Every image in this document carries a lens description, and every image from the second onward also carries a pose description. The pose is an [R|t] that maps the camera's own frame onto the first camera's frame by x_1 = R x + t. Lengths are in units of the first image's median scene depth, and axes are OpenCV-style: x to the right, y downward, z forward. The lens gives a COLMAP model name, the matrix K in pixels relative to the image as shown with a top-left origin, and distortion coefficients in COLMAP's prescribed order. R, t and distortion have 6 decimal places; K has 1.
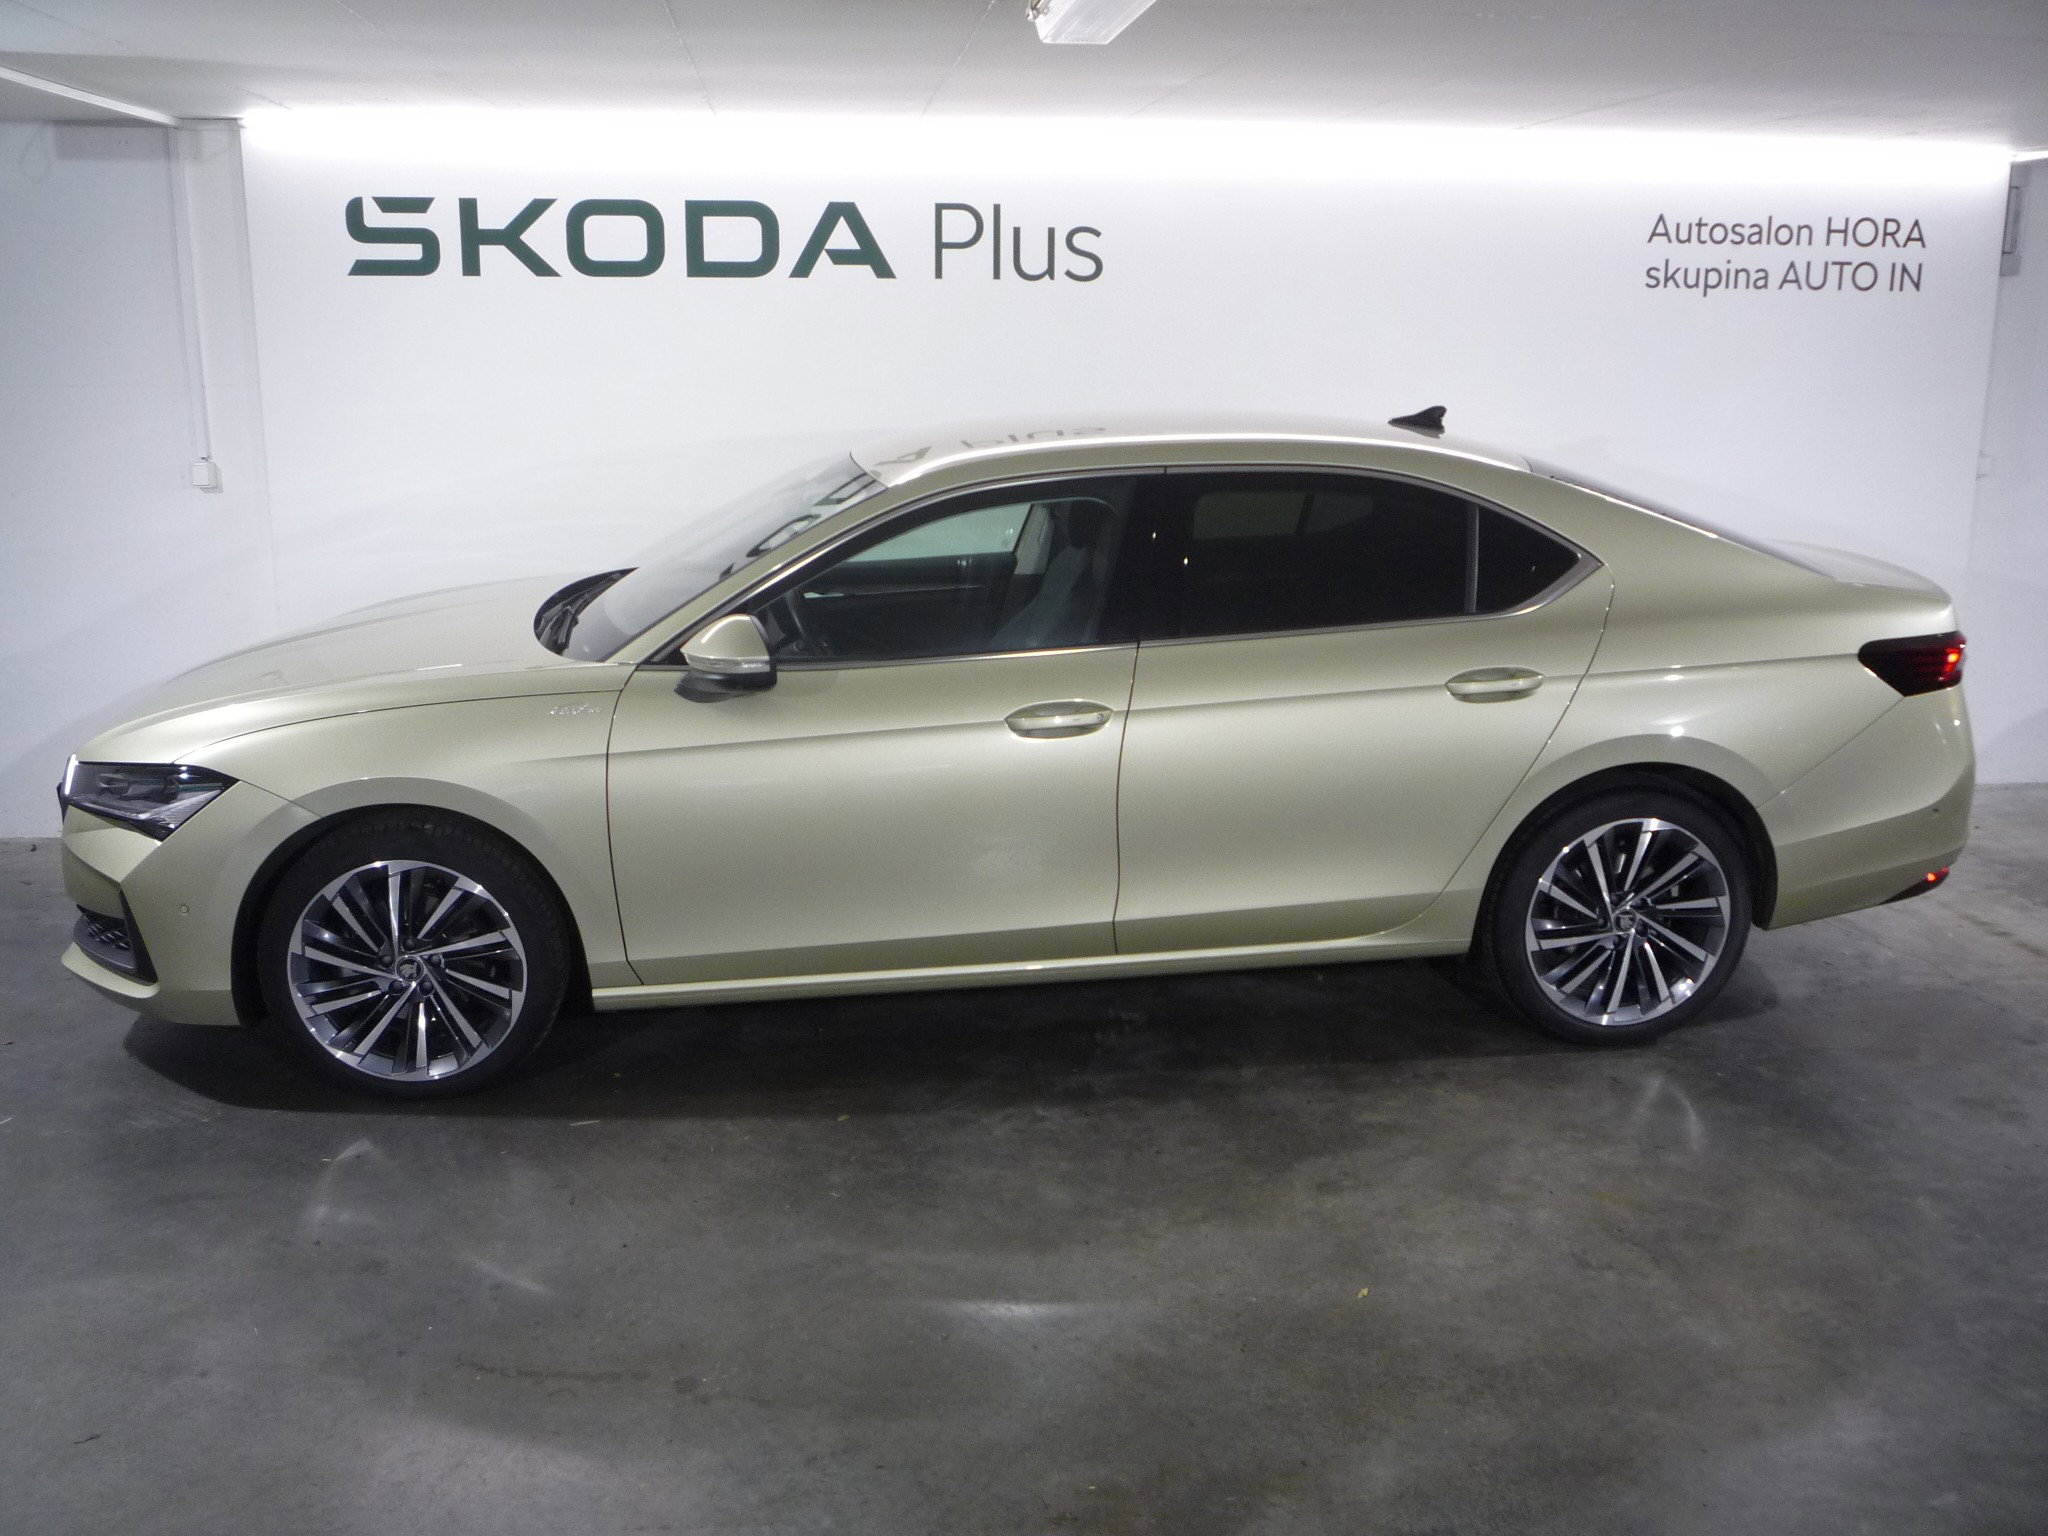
lens RADIAL K [[1794.0, 0, 1030.0], [0, 1794.0, 765.1], [0, 0, 1]] dist [-0.021871, -0.025185]
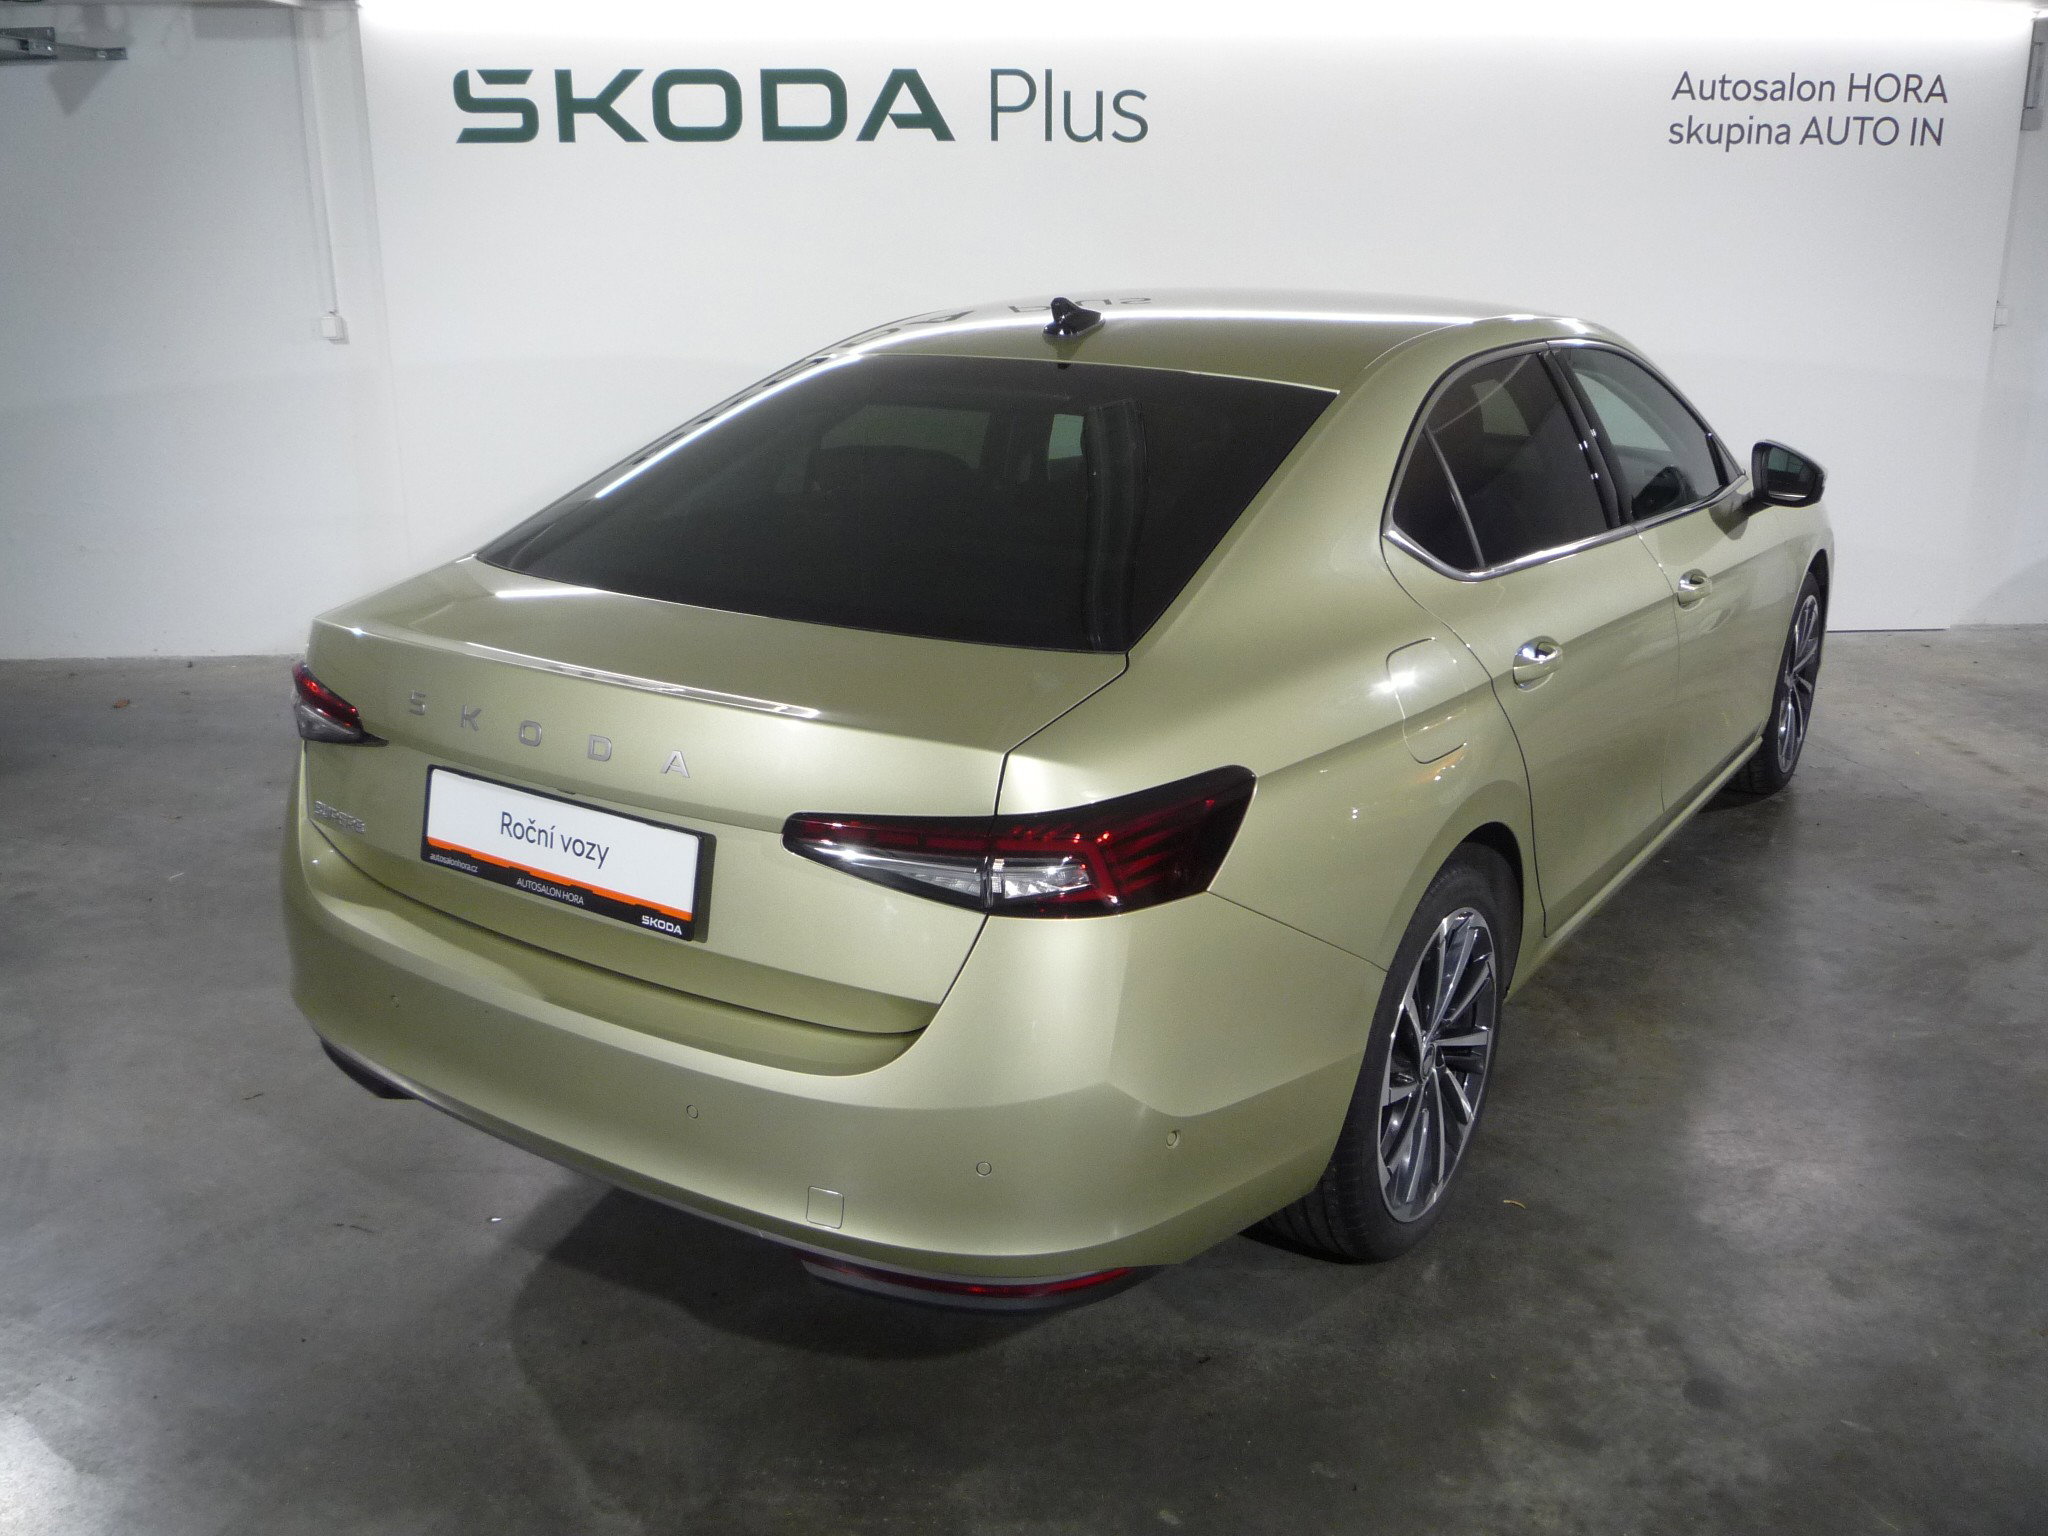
lens RADIAL K [[1794.0, 0, 1038.8], [0, 1794.0, 767.5], [0, 0, 1]] dist [-0.021871, -0.025185]
pose [[0.998145, 0.011094, -0.059864, 0.044363], [-0.006671, 0.997267, 0.073576, 0.025051], [0.060516, -0.073041, 0.995491, -0.096946]]
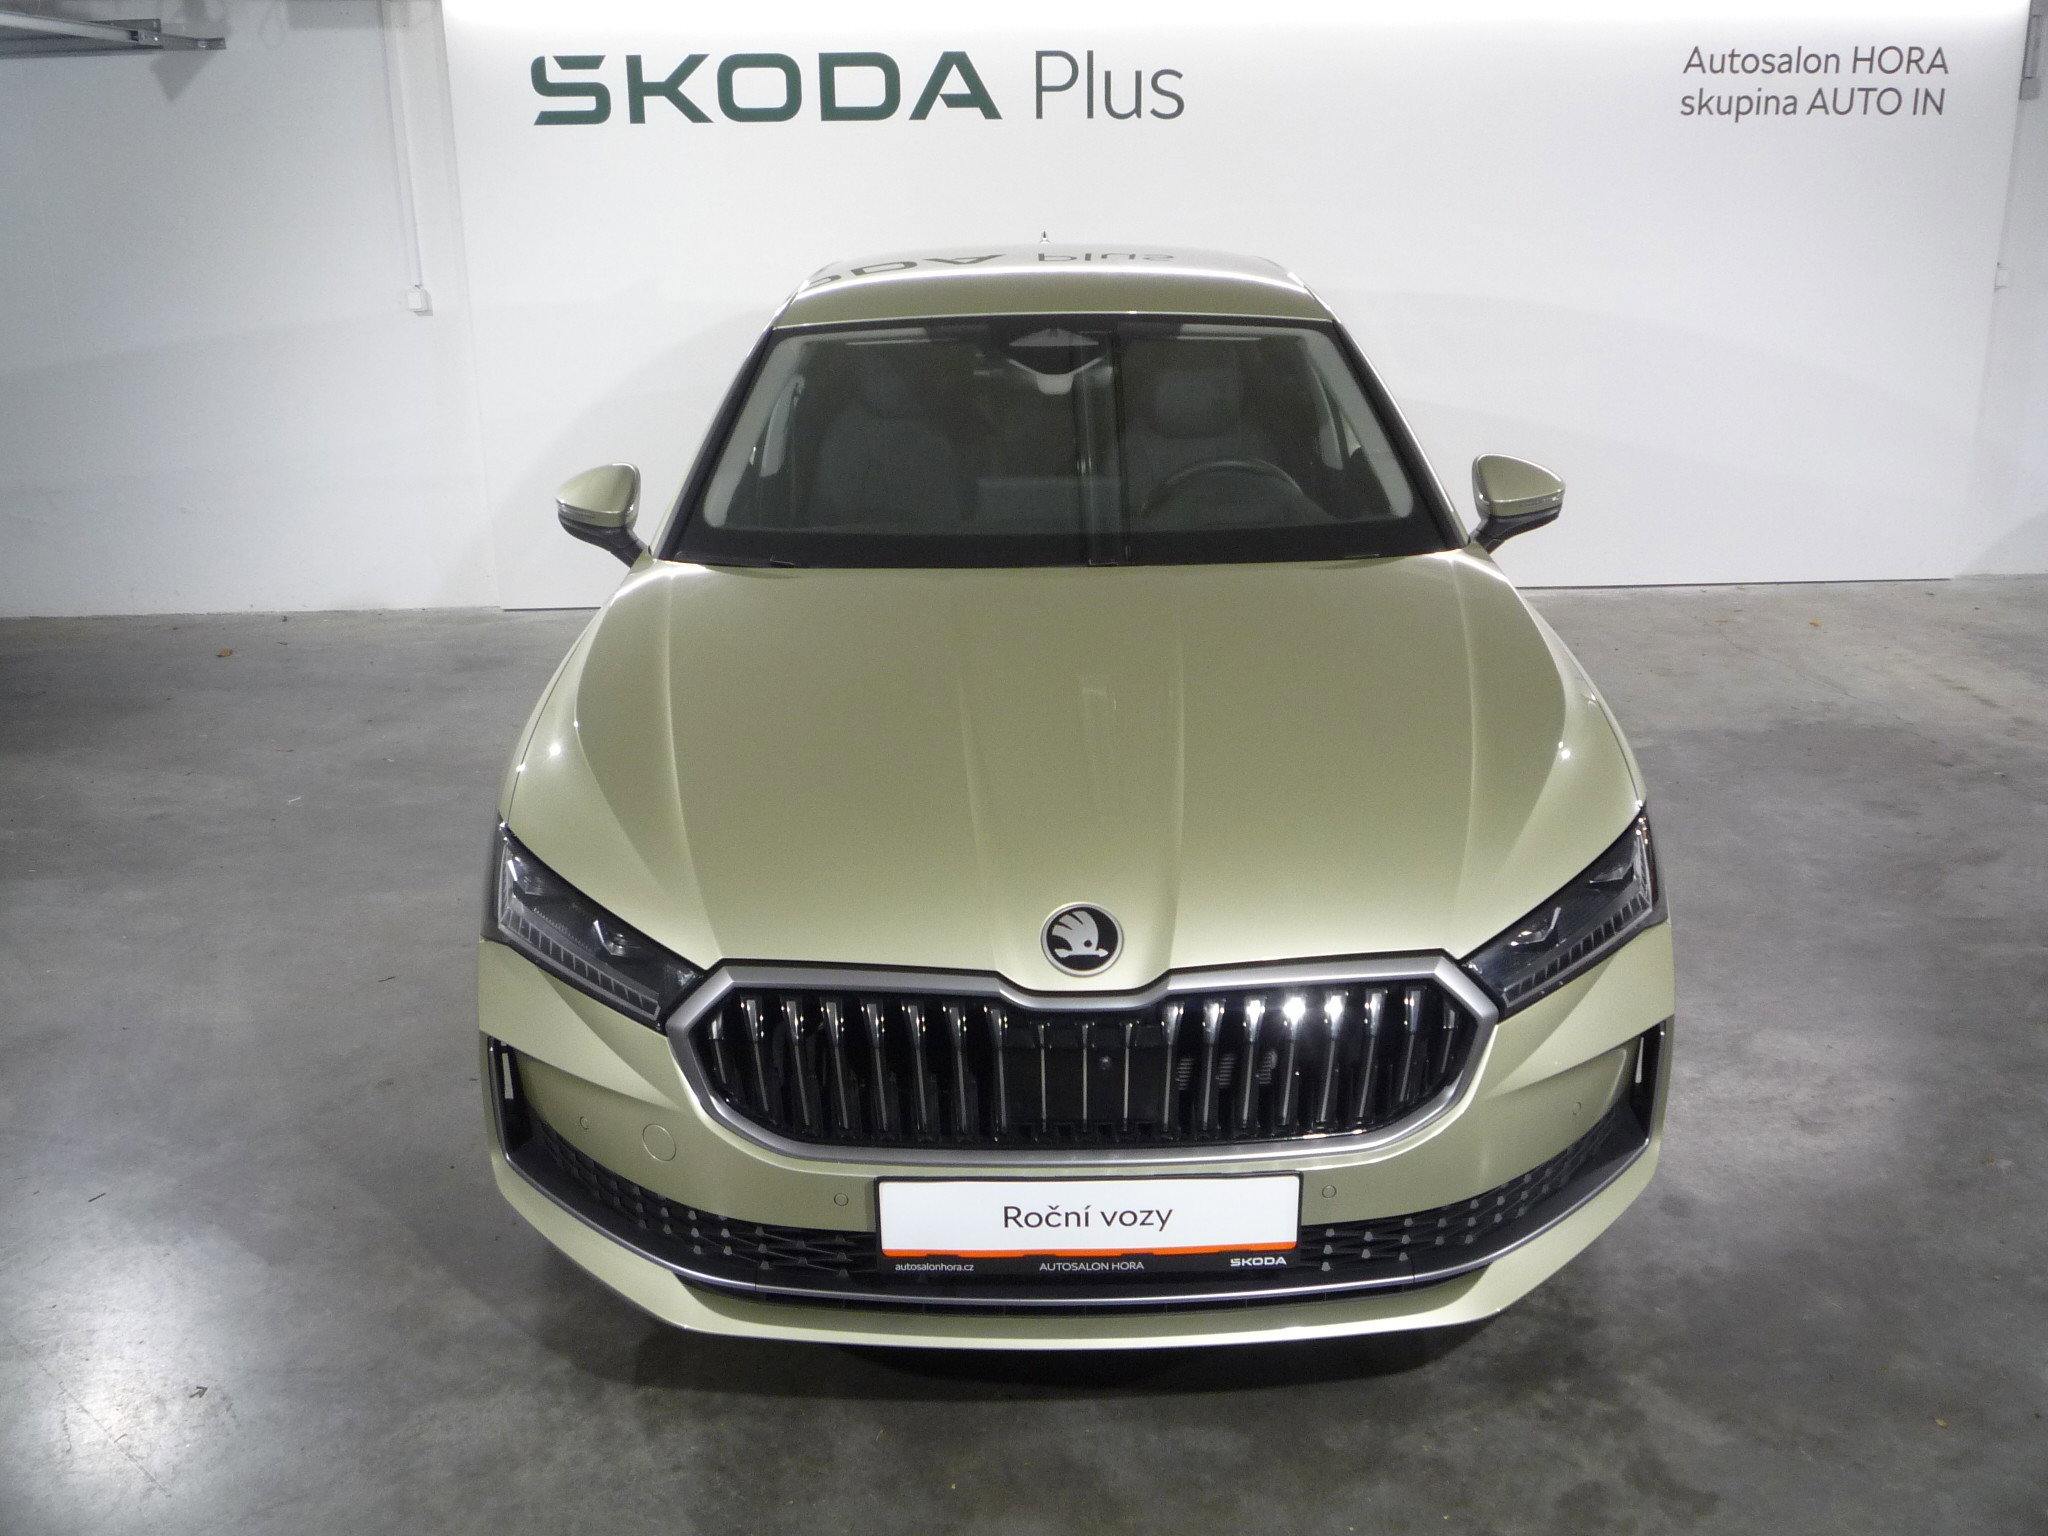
lens RADIAL K [[1794.0, 0, 1042.3], [0, 1794.0, 762.9], [0, 0, 1]] dist [-0.021871, -0.025185]
pose [[0.996914, 0.008297, -0.078068, 0.043402], [-0.001946, 0.996707, 0.081069, 0.045318], [0.078483, -0.080667, 0.993646, -0.165049]]
